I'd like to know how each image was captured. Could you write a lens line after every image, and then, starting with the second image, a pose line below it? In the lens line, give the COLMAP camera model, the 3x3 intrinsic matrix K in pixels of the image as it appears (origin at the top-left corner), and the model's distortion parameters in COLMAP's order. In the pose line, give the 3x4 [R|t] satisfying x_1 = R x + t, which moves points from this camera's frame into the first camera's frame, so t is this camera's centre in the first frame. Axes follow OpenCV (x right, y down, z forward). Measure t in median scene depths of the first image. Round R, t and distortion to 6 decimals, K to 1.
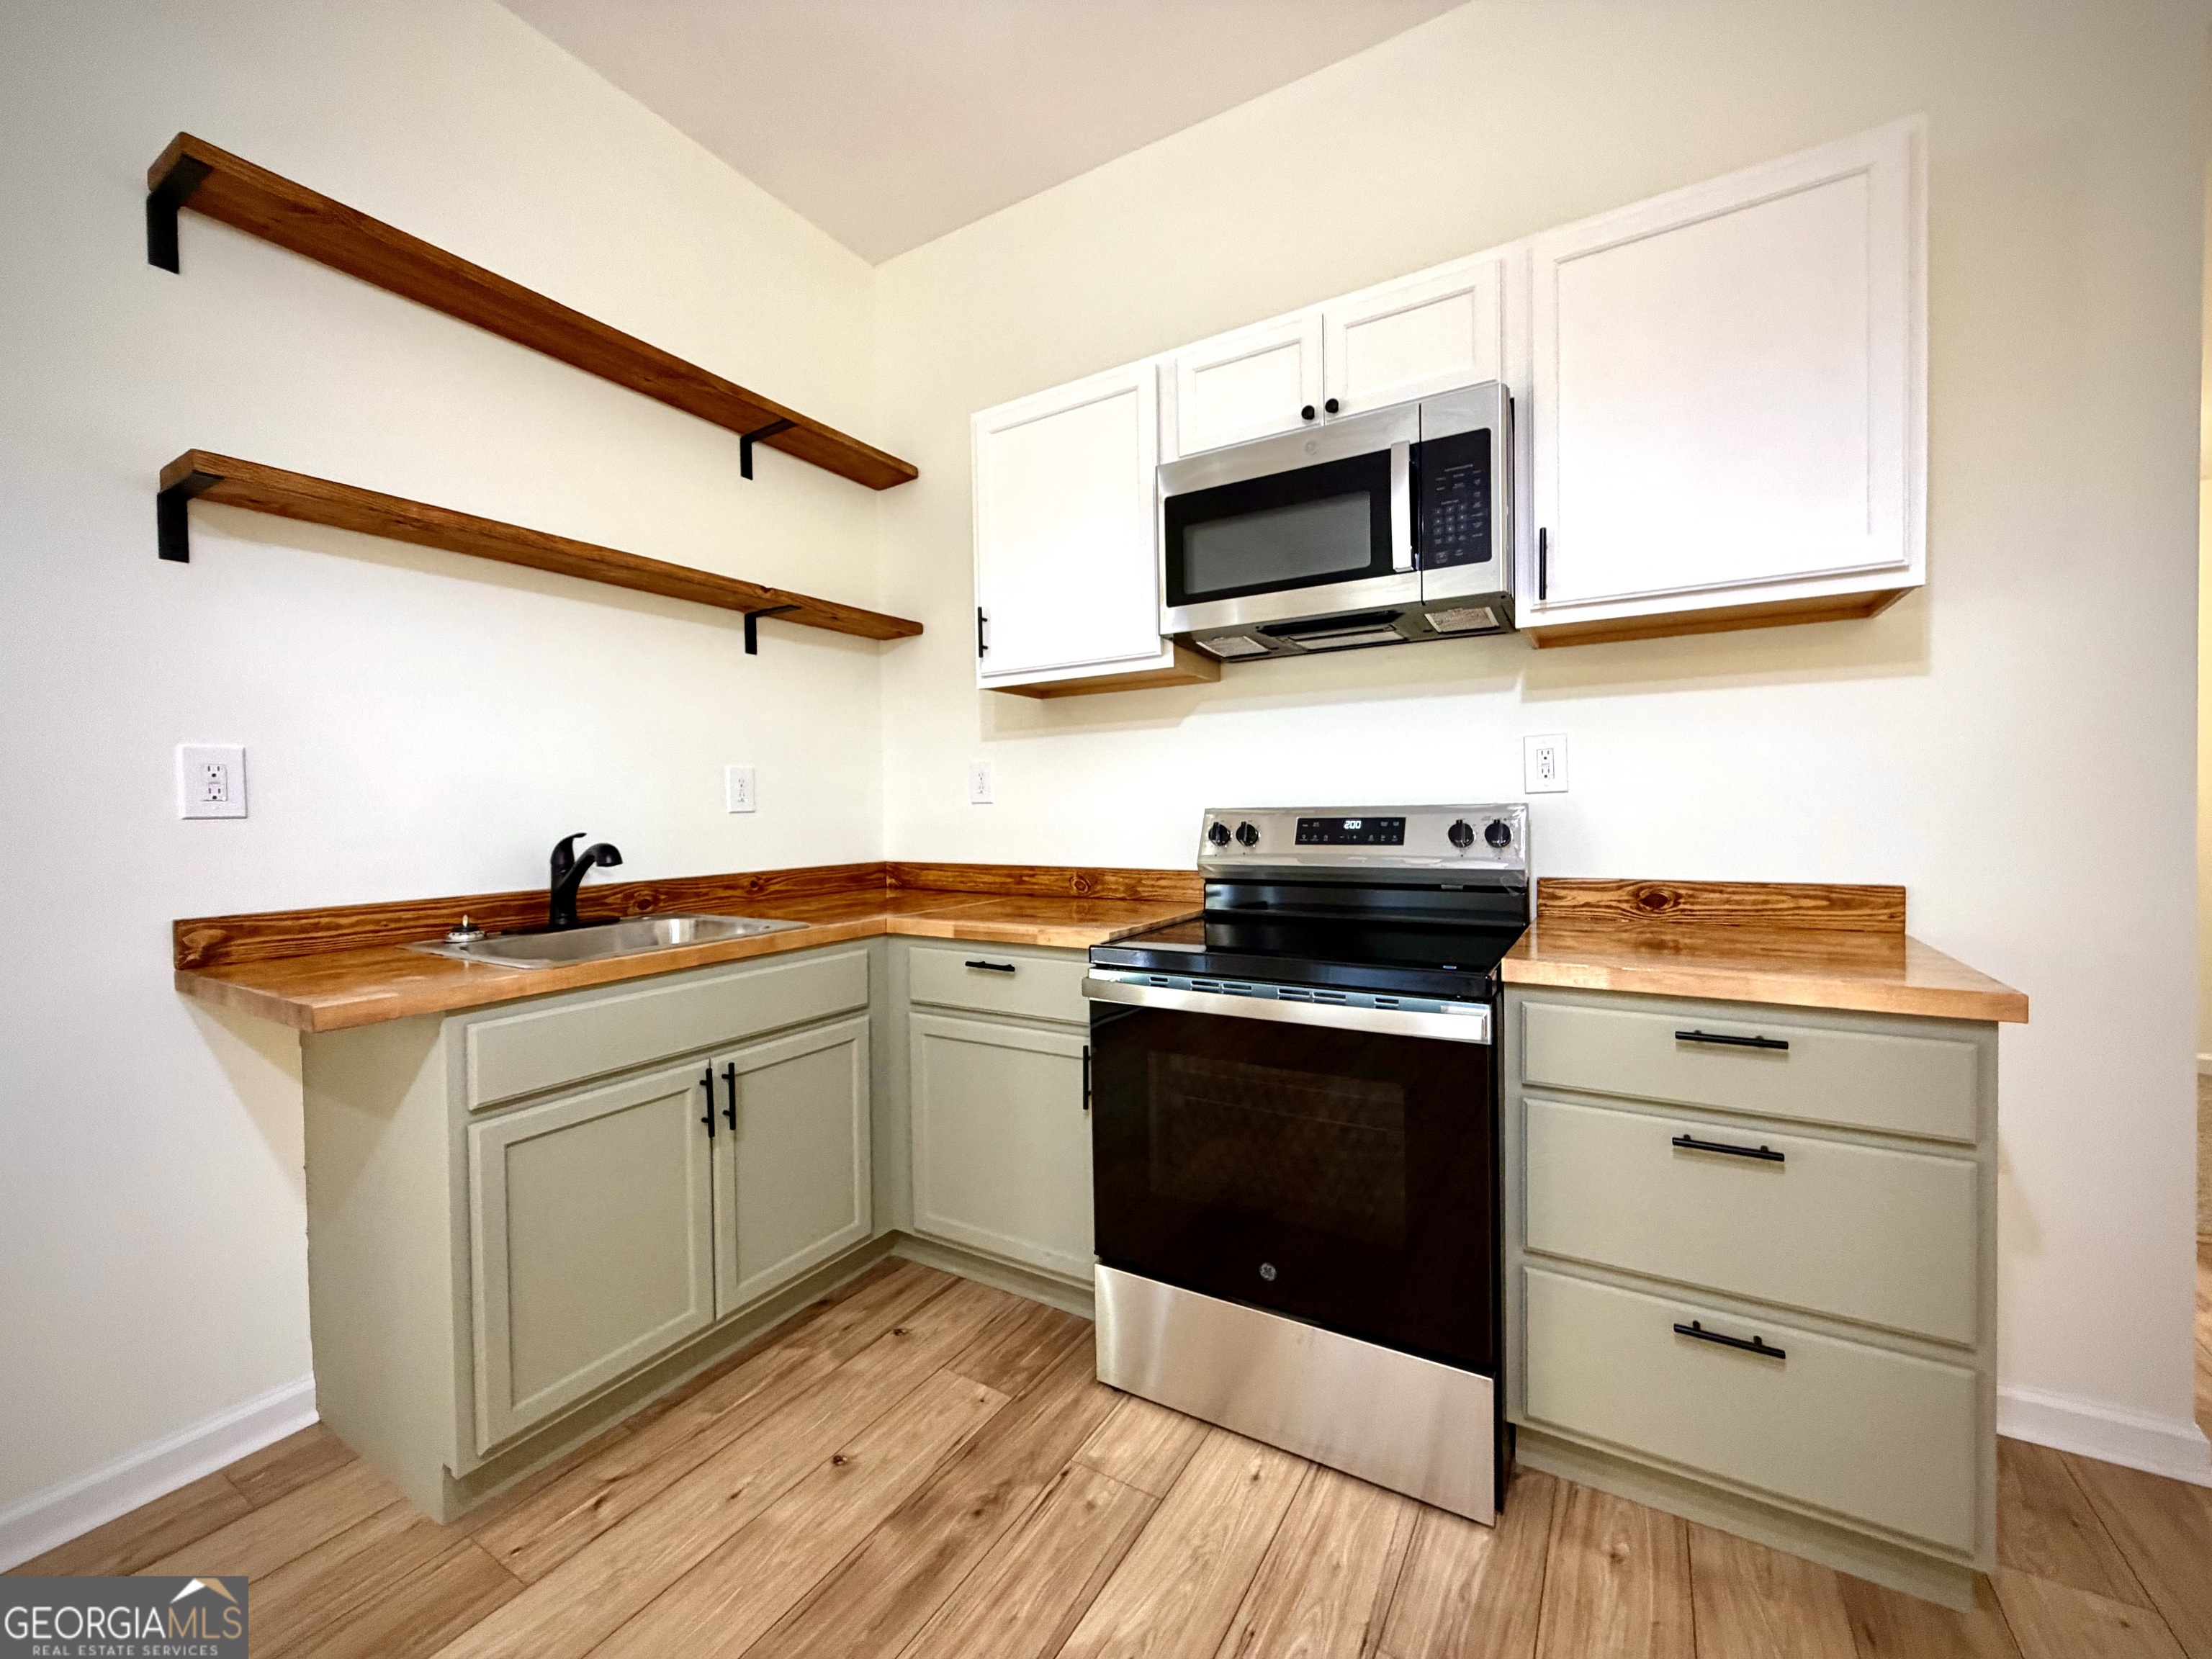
lens RADIAL K [[887.4, 0, 1098.3], [0, 887.4, 829.1], [0, 0, 1]] dist [-0.001469, 0.000036]
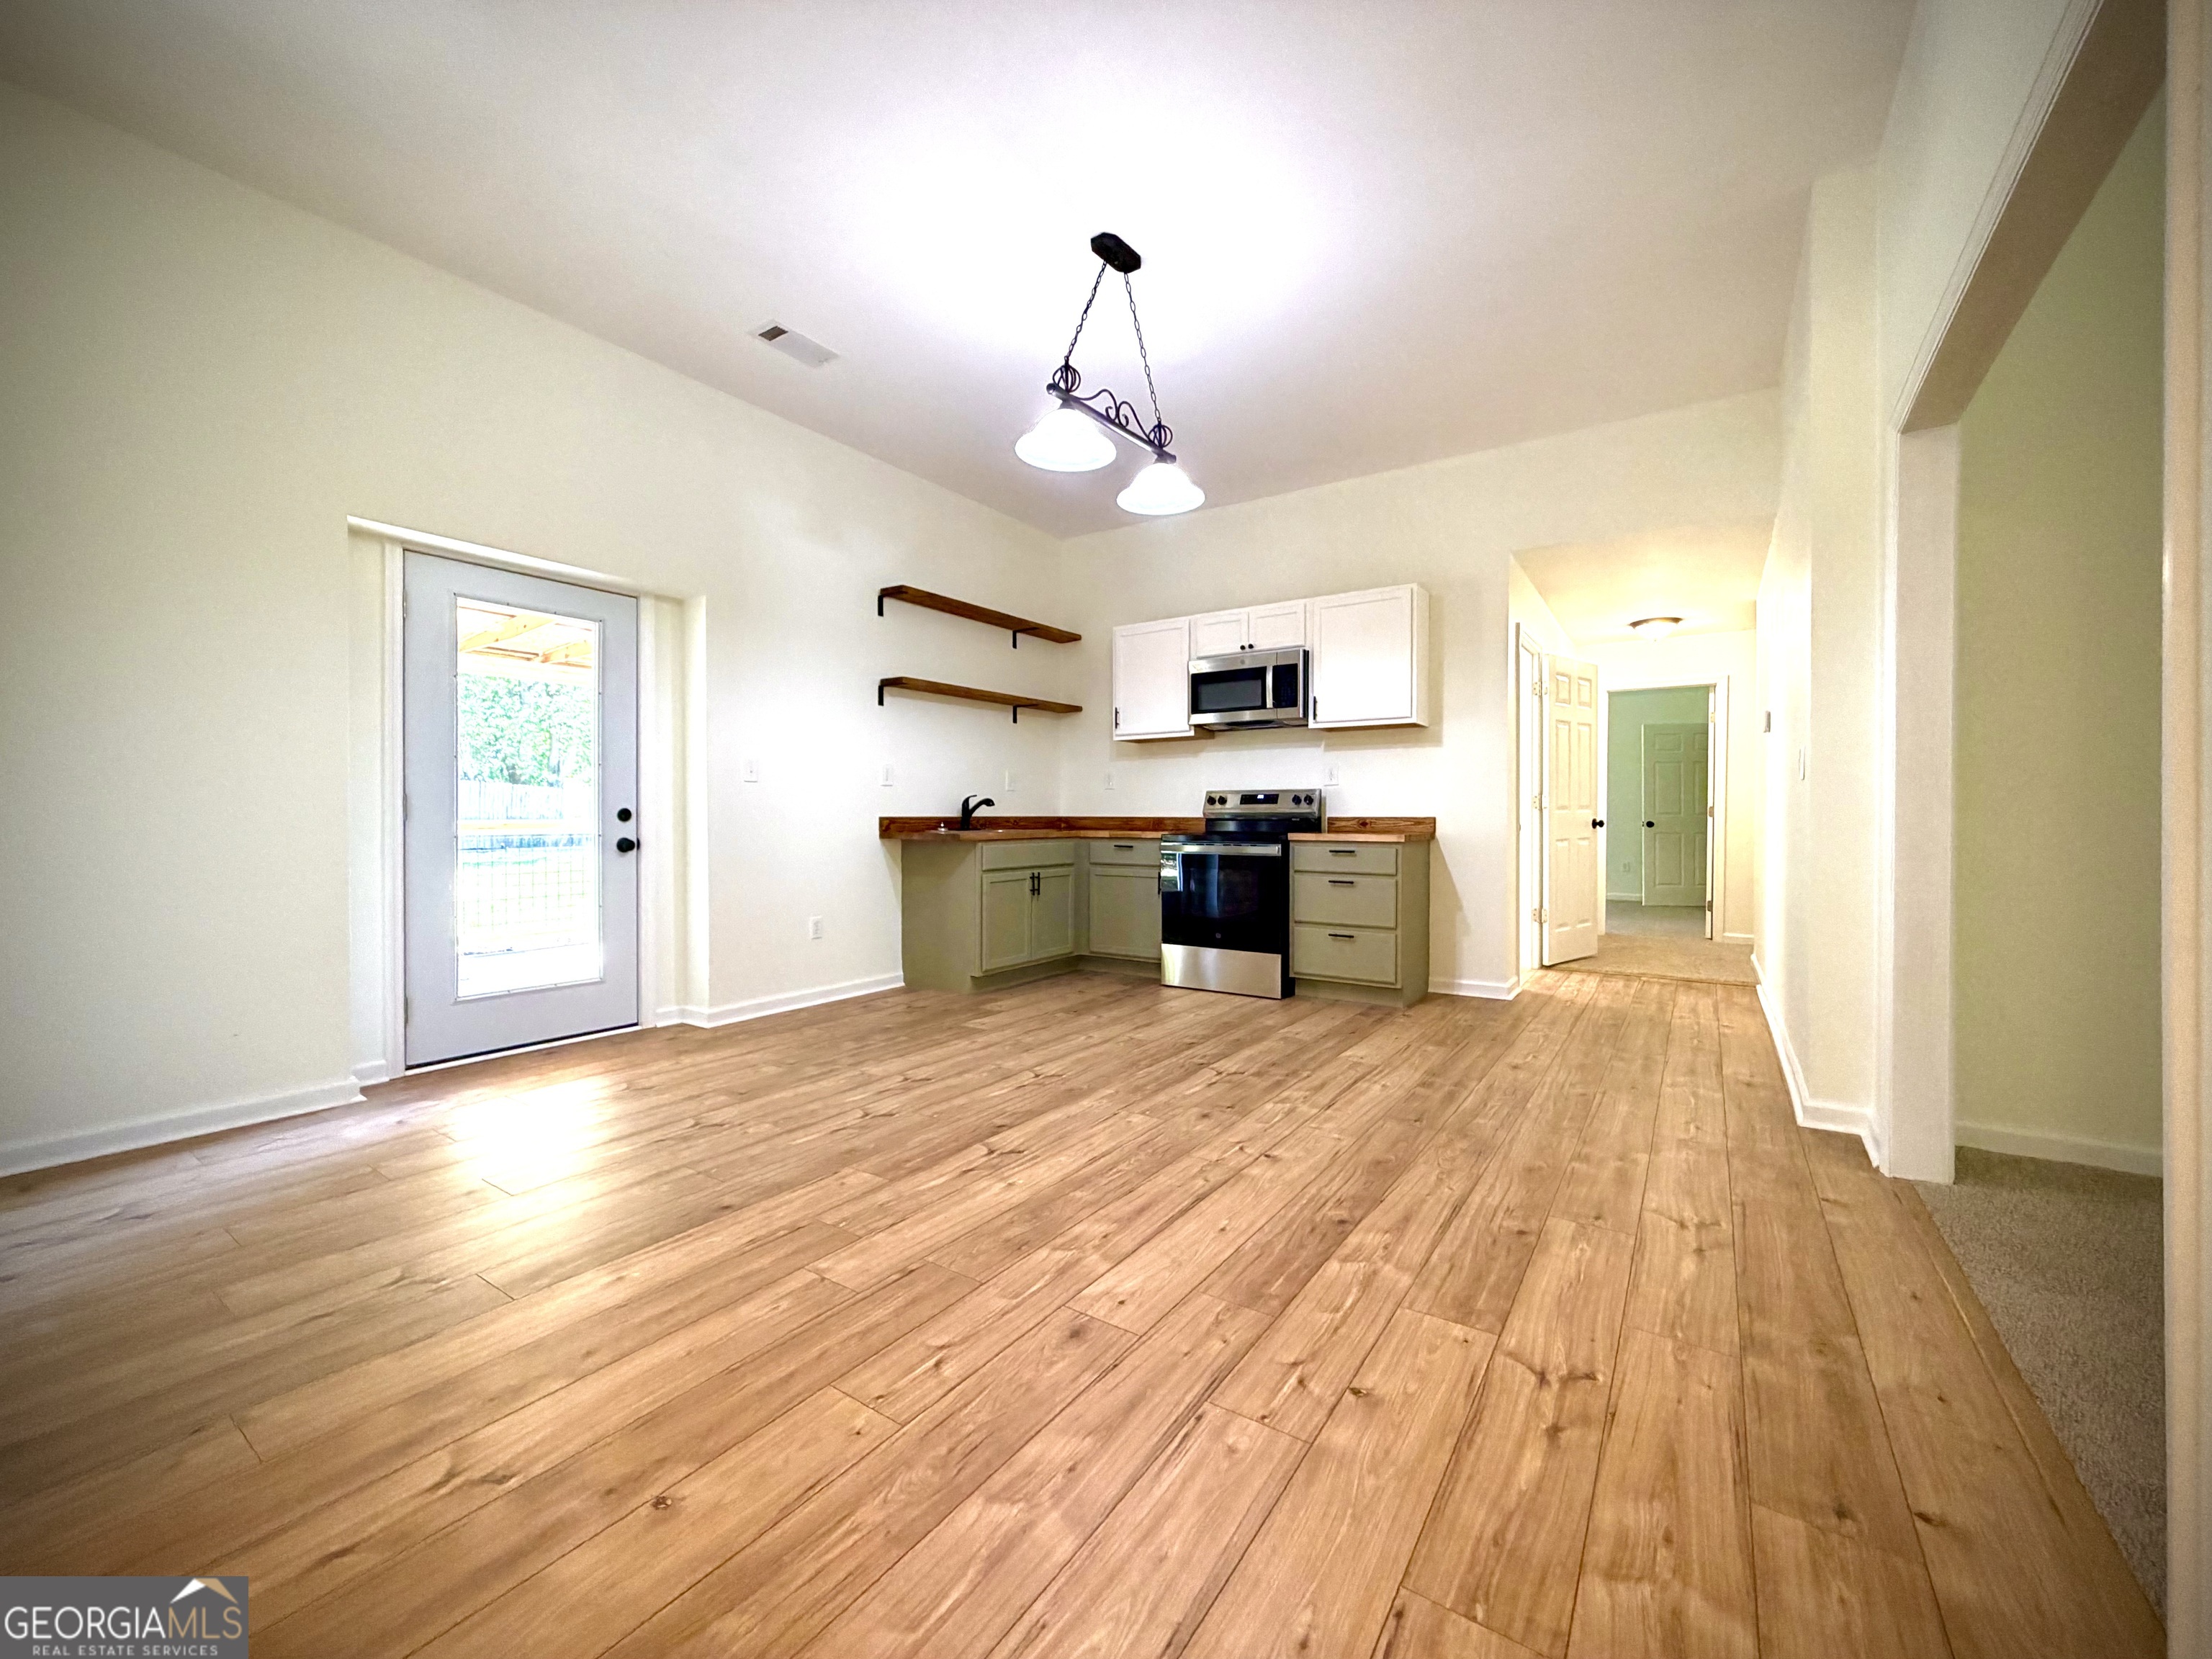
lens RADIAL K [[887.4, 0, 1098.3], [0, 887.4, 829.1], [0, 0, 1]] dist [-0.001469, 0.000036]
pose [[0.998178, 0.017568, -0.057725, -0.045964], [-0.018095, 0.999799, -0.008615, 0.131037], [0.057562, 0.009644, 0.998295, -1.790608]]
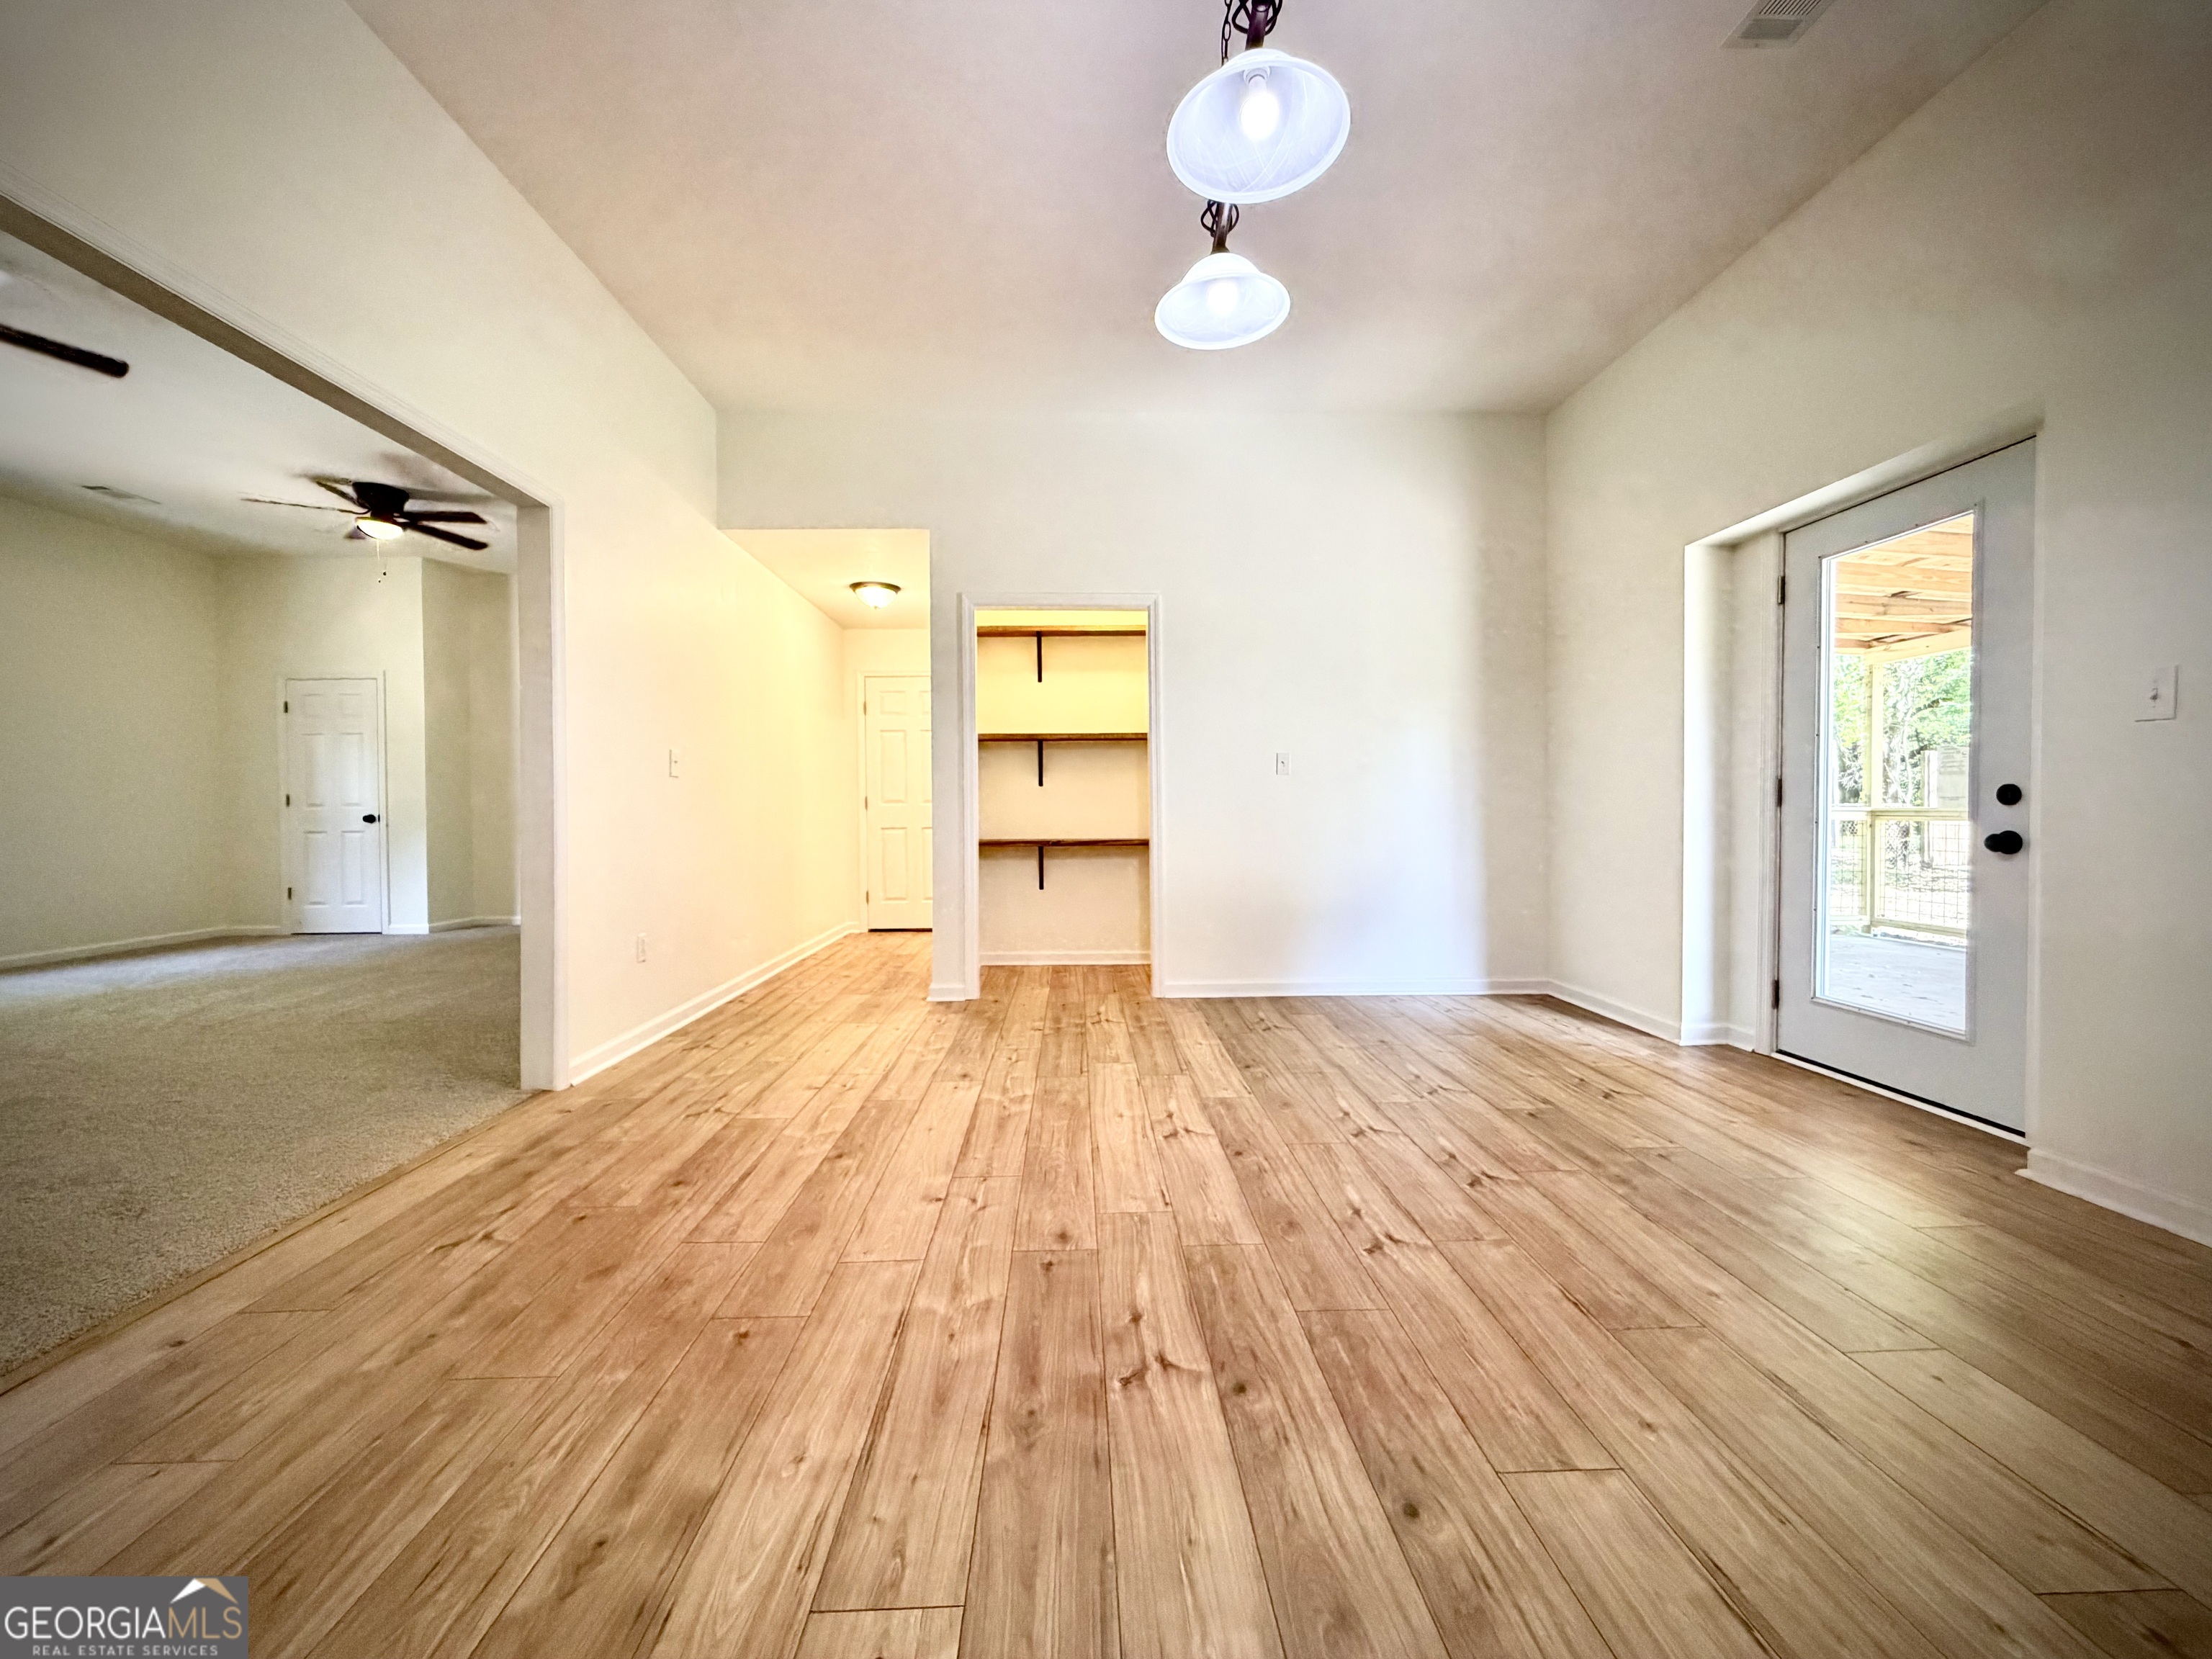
lens RADIAL K [[877.4, 0, 1106.0], [0, 877.4, 829.5], [0, 0, 1]] dist [-0.000301, 0.000367]
pose [[-0.834651, 0.033570, -0.549755, 0.574148], [0.008181, 0.998786, 0.048569, 0.075711], [0.550718, 0.036041, -0.833913, 0.637733]]
